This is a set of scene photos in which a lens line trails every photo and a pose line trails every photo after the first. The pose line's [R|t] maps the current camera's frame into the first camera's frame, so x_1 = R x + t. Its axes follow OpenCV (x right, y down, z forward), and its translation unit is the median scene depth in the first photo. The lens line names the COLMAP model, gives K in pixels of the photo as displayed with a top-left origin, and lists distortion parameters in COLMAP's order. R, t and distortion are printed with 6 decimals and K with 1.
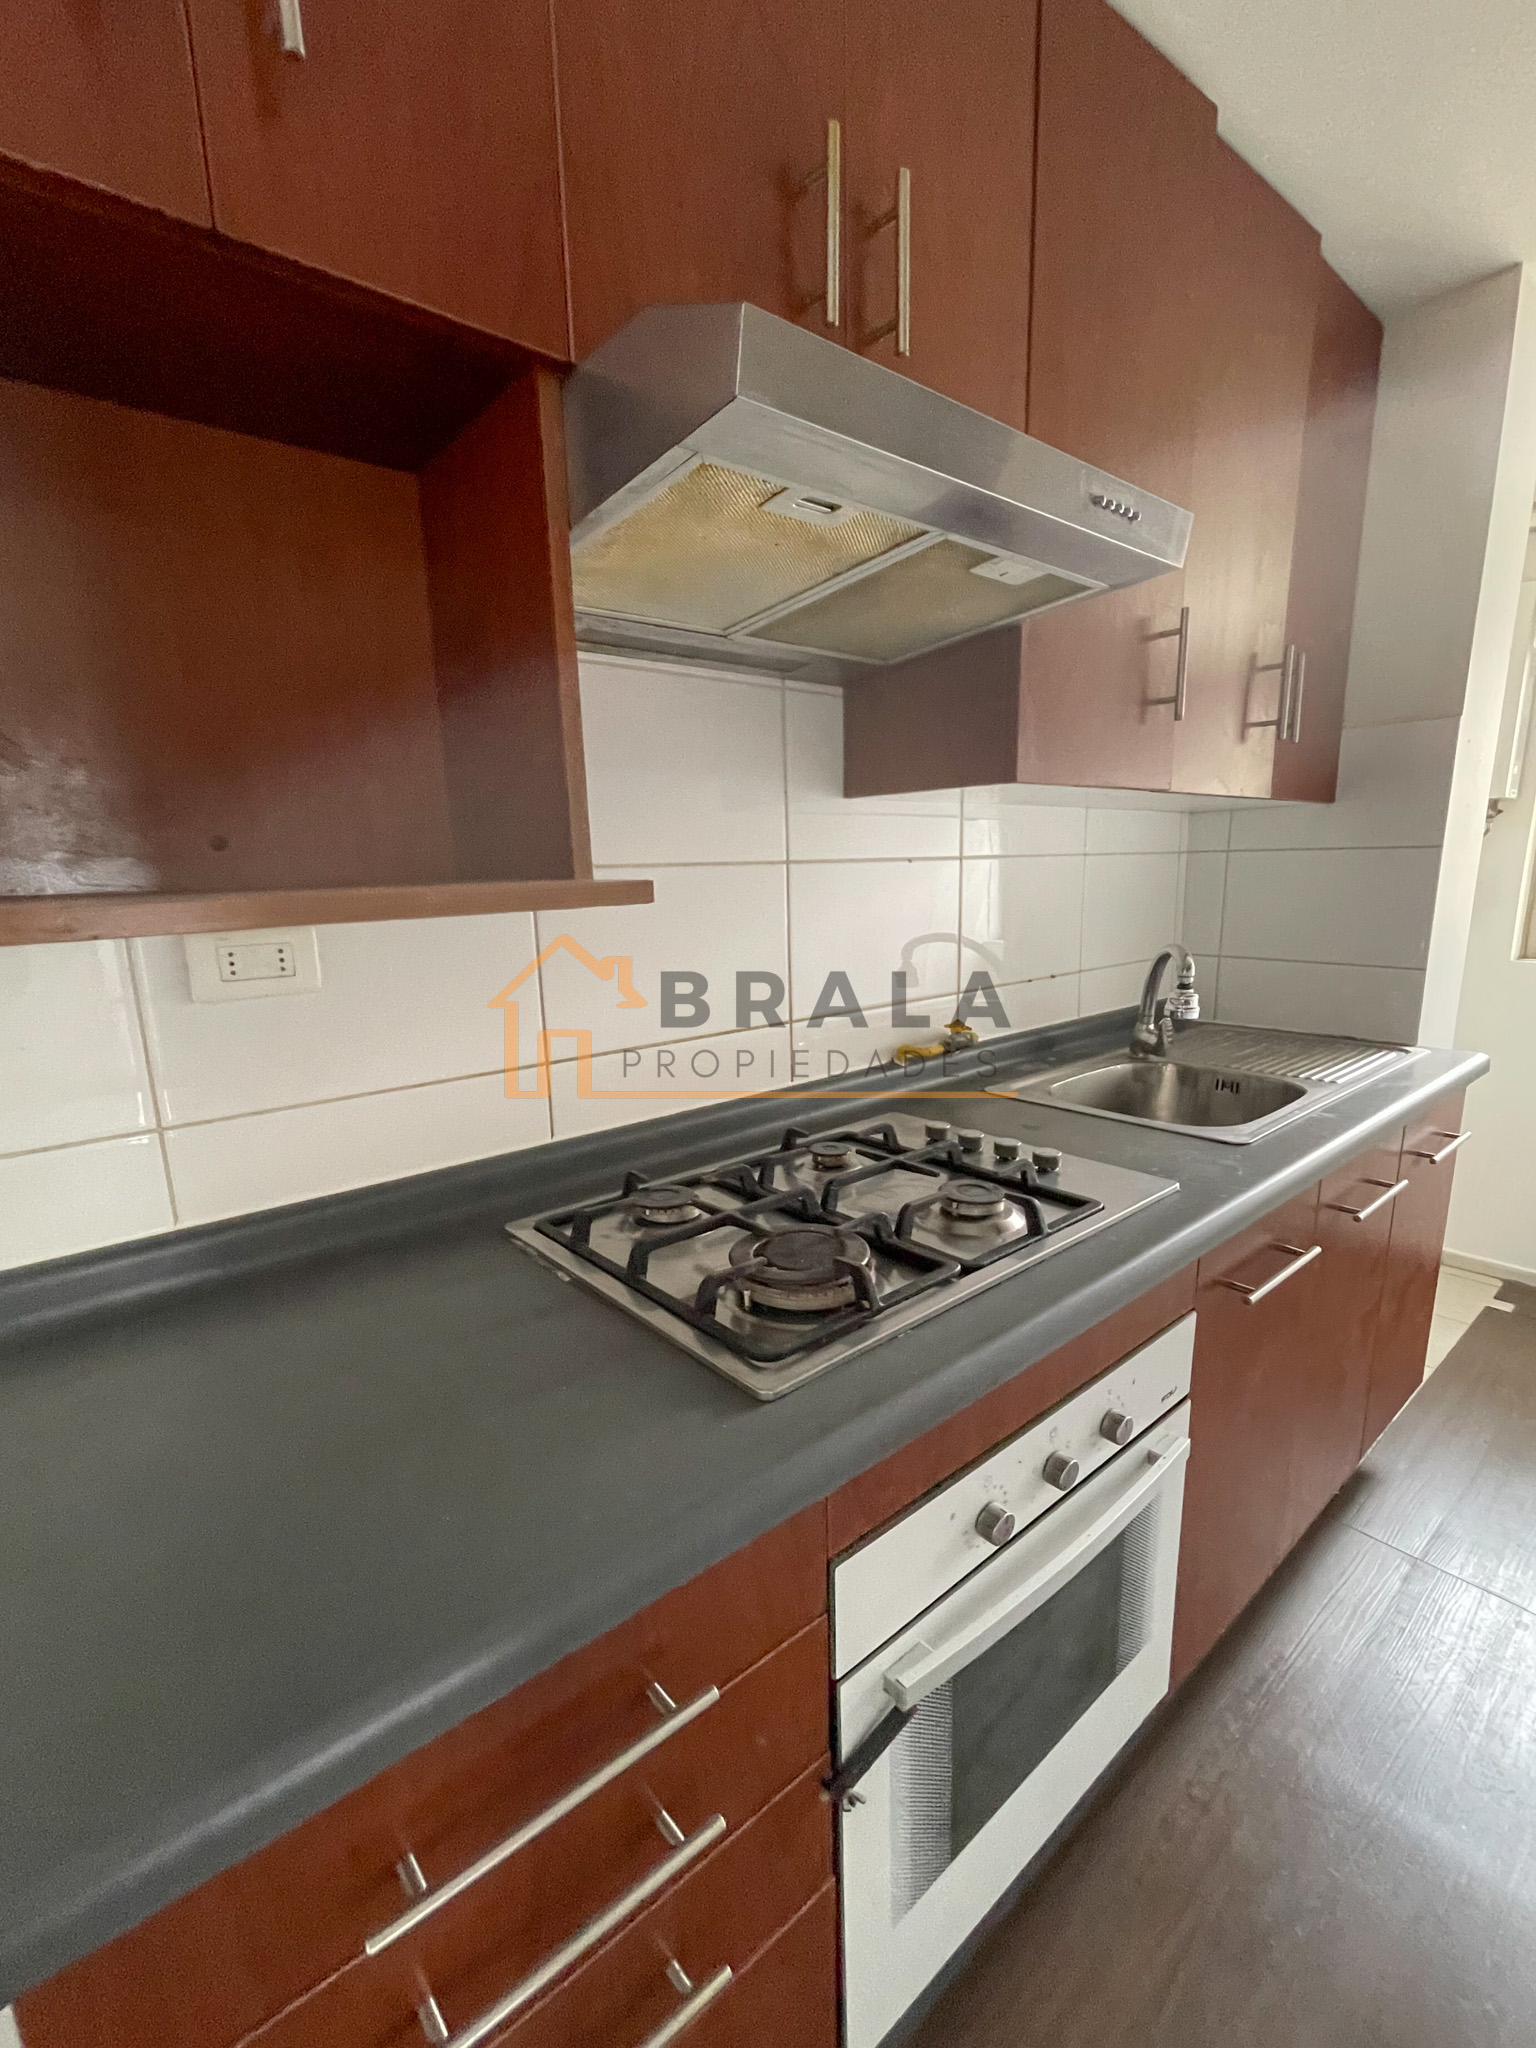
lens RADIAL K [[886.7, 0, 778.9], [0, 886.7, 1048.8], [0, 0, 1]] dist [-0.005775, 0.002443]
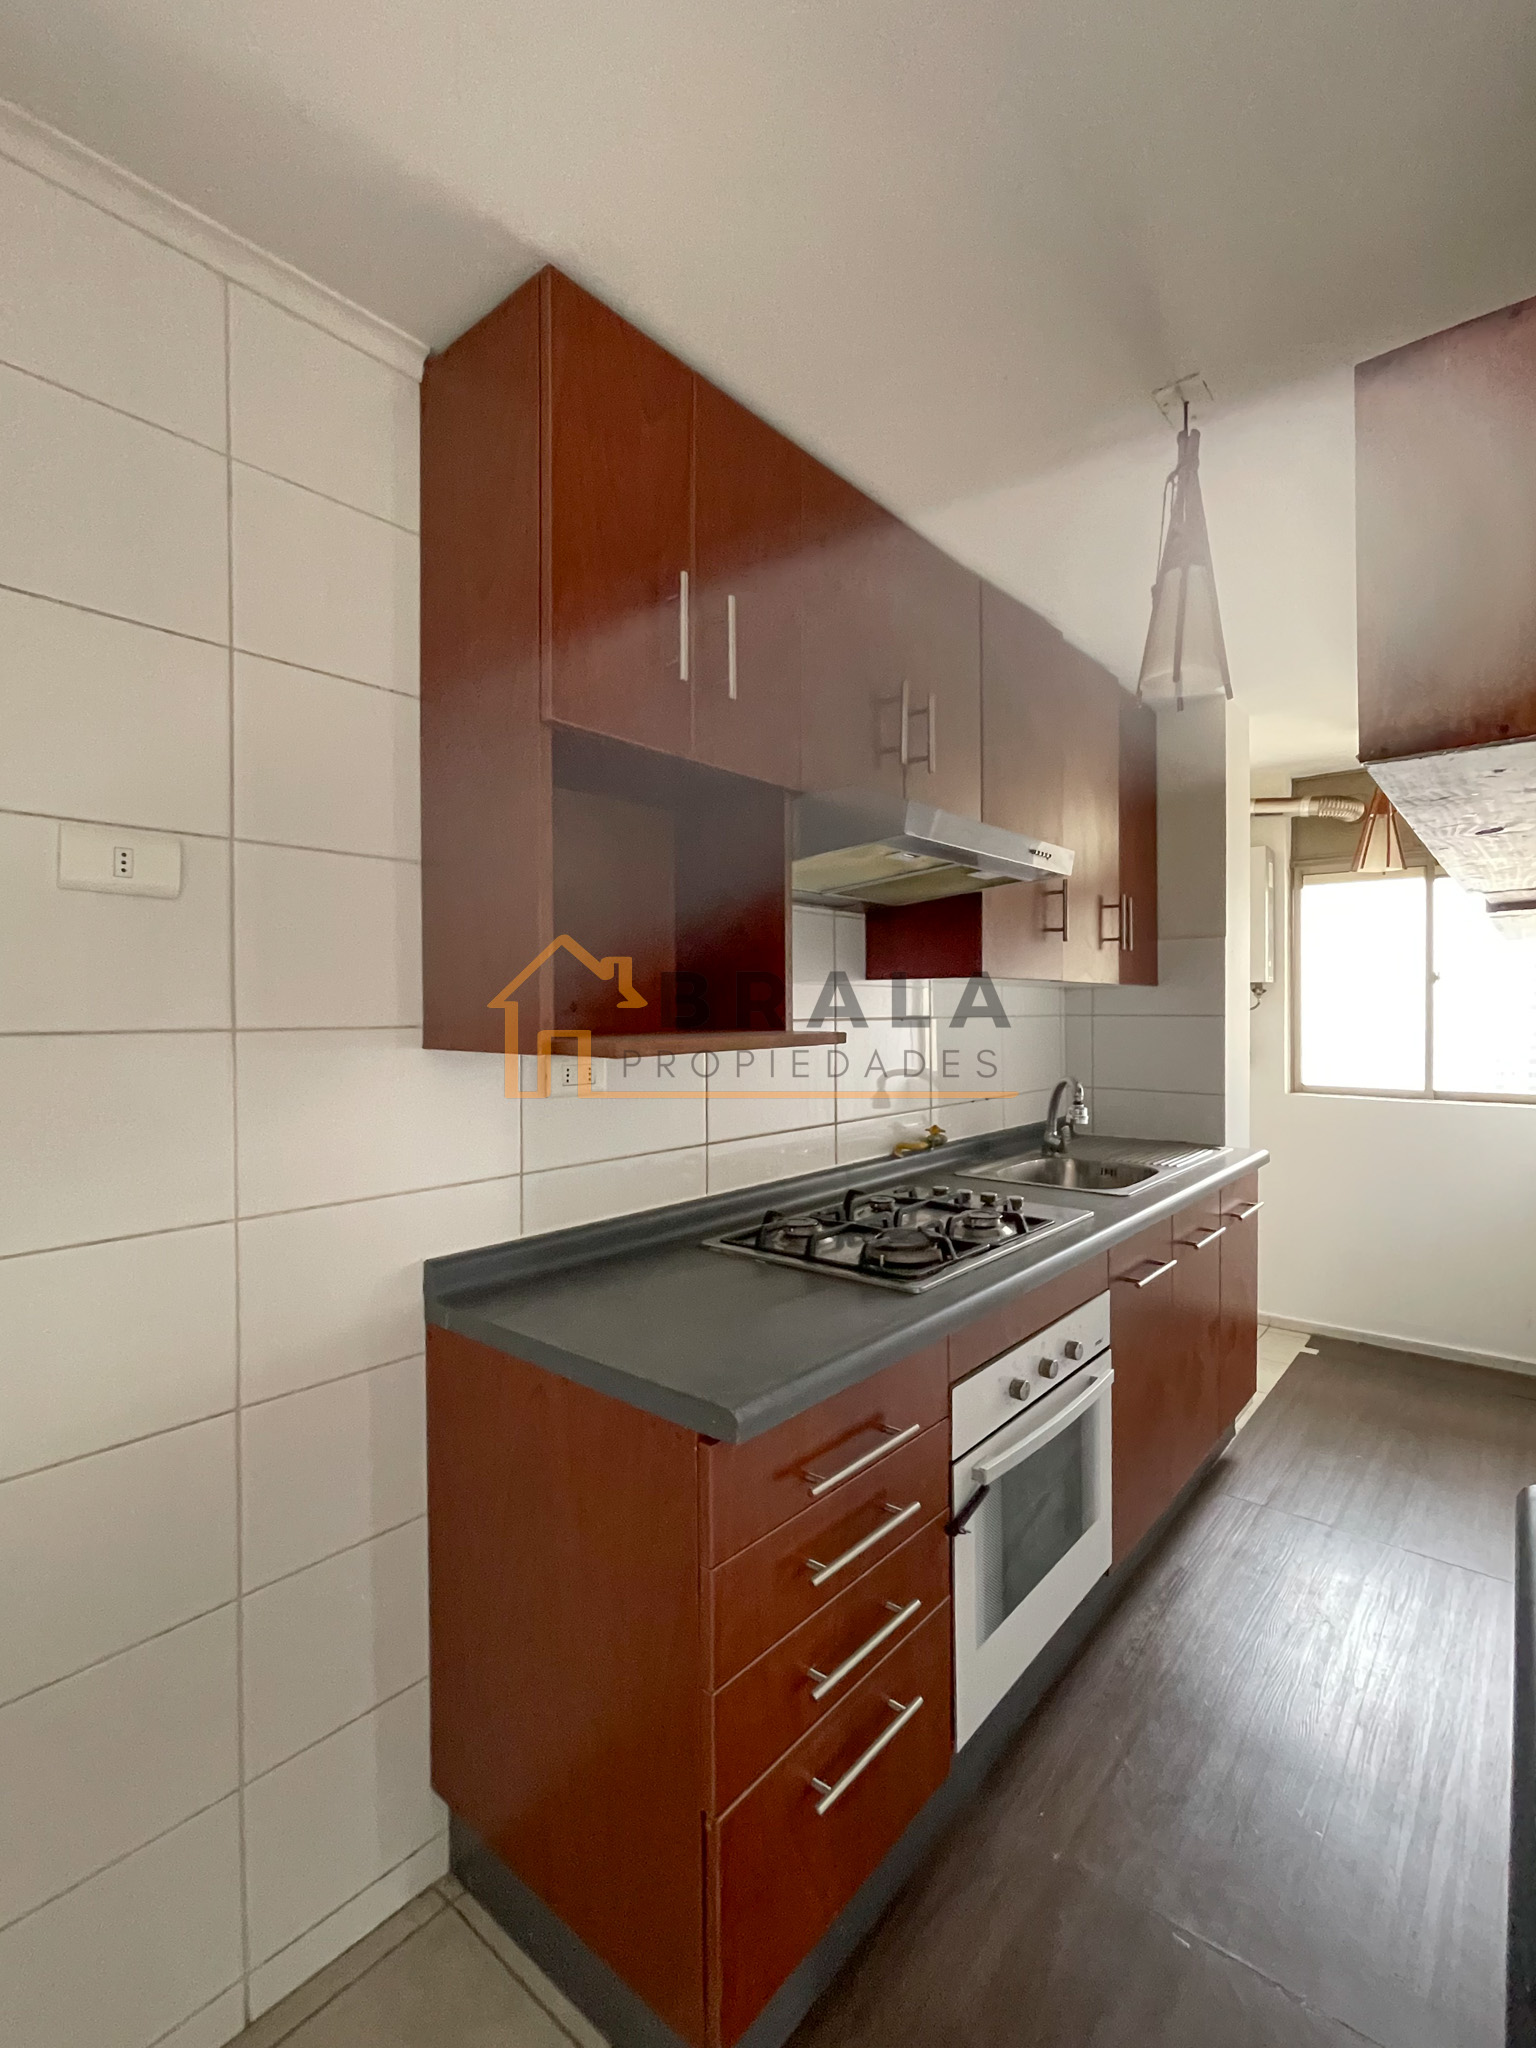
lens RADIAL K [[886.7, 0, 777.2], [0, 886.7, 1017.1], [0, 0, 1]] dist [-0.005775, 0.002443]
pose [[0.989994, 0.015983, 0.140202, -0.292972], [0.012349, 0.979940, -0.198909, 0.087802], [-0.140569, 0.198650, 0.969937, -0.473915]]
